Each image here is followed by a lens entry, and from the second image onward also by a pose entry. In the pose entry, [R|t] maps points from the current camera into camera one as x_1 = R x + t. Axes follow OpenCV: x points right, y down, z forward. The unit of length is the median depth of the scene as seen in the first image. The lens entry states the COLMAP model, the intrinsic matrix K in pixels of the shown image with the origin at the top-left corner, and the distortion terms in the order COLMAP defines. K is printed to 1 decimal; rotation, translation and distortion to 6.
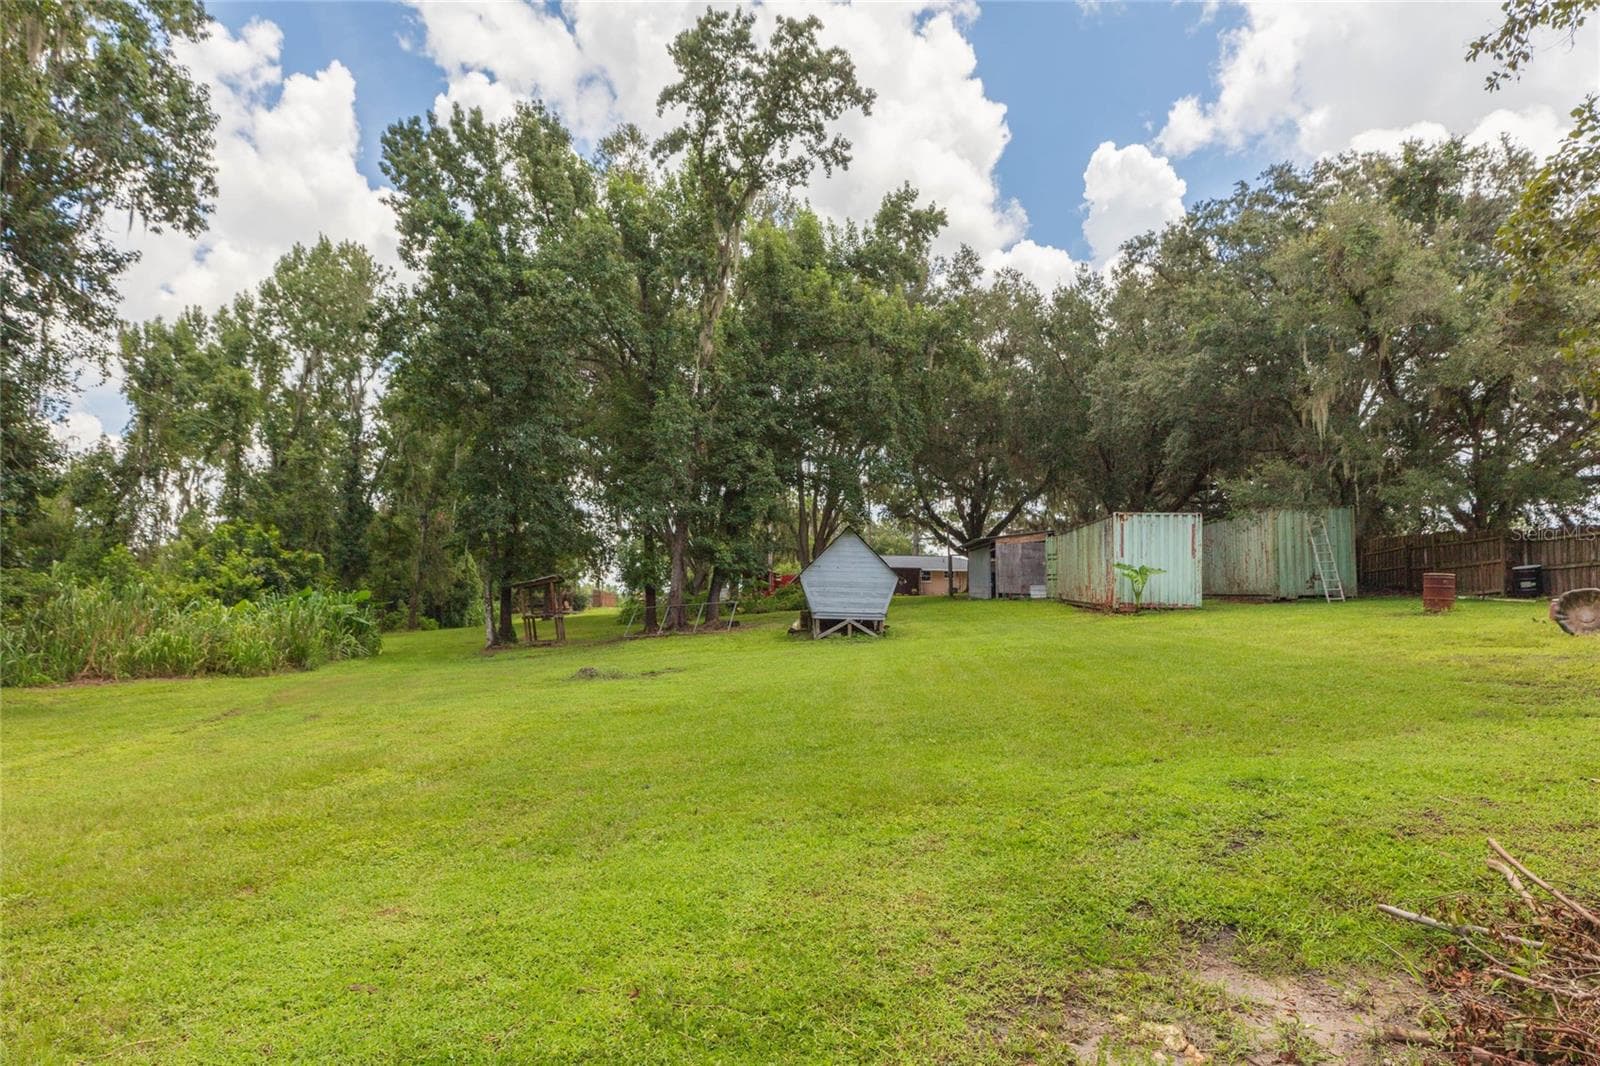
lens RADIAL K [[917.3, 0, 797.0], [0, 917.3, 565.2], [0, 0, 1]] dist [0.003065, -0.015444]
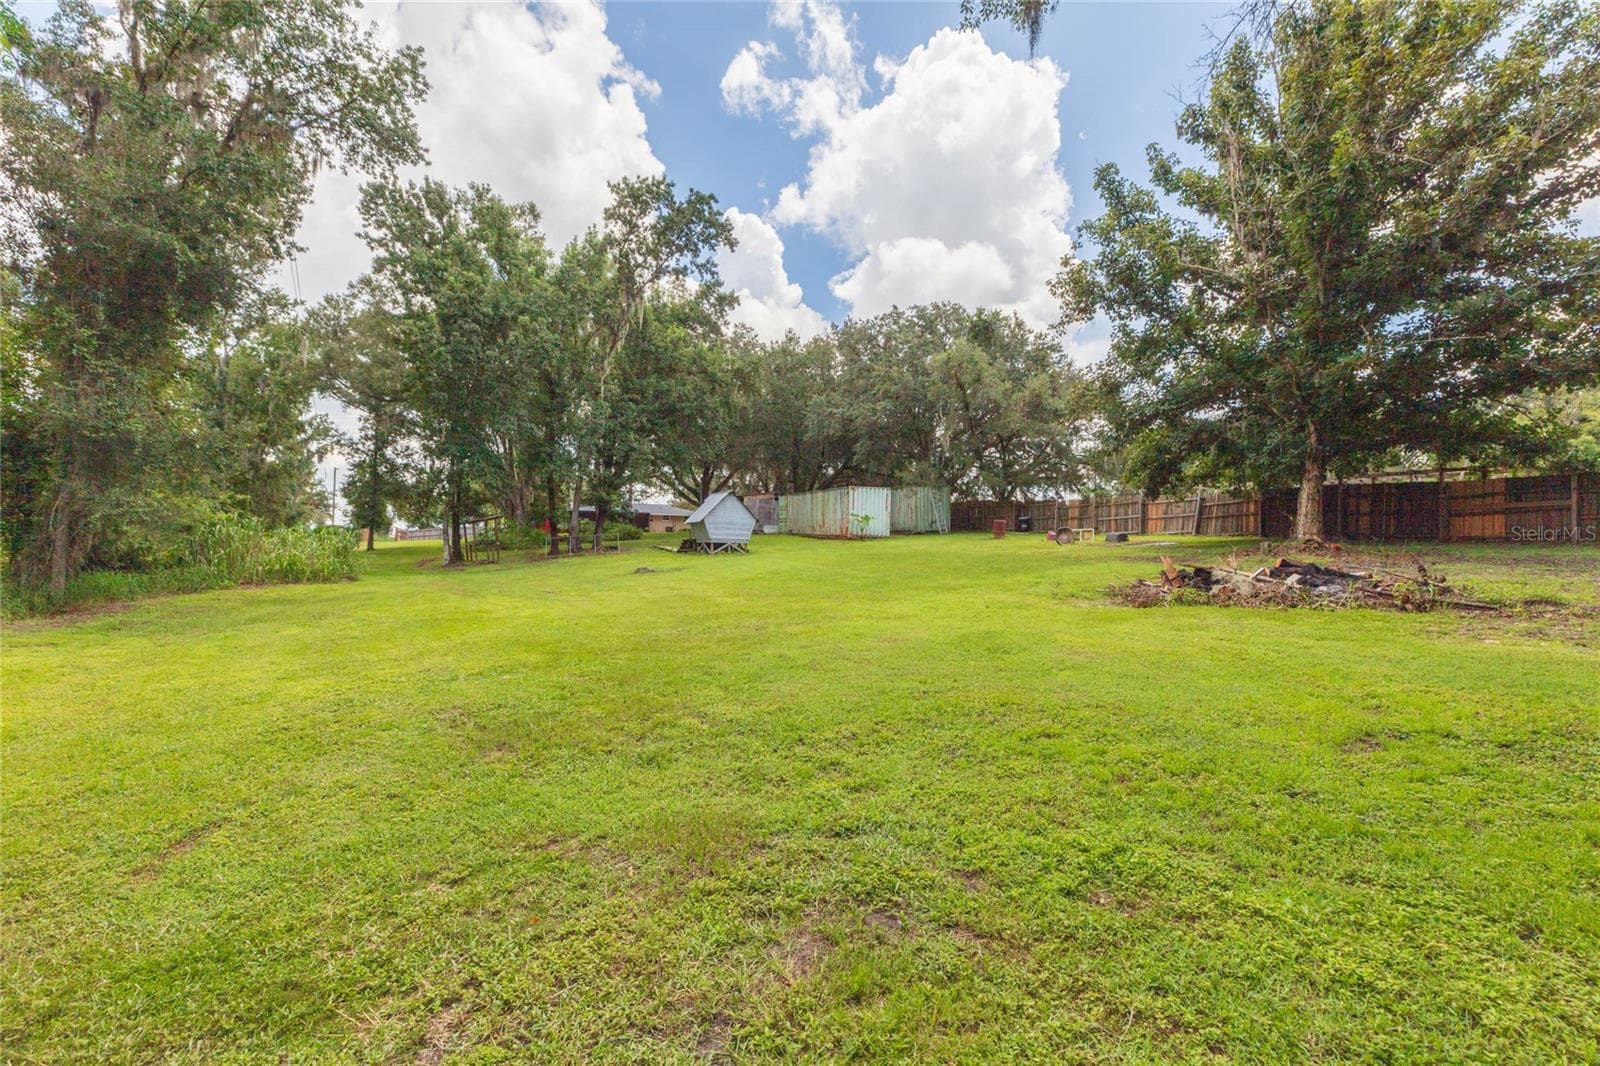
lens RADIAL K [[722.2, 0, 789.7], [0, 722.2, 537.6], [0, 0, 1]] dist [-0.000674, -0.000402]
pose [[0.905030, 0.001217, 0.425347, -0.386448], [-0.017042, 0.999297, 0.033401, 0.000322], [-0.425007, -0.037478, 0.904414, -0.285658]]
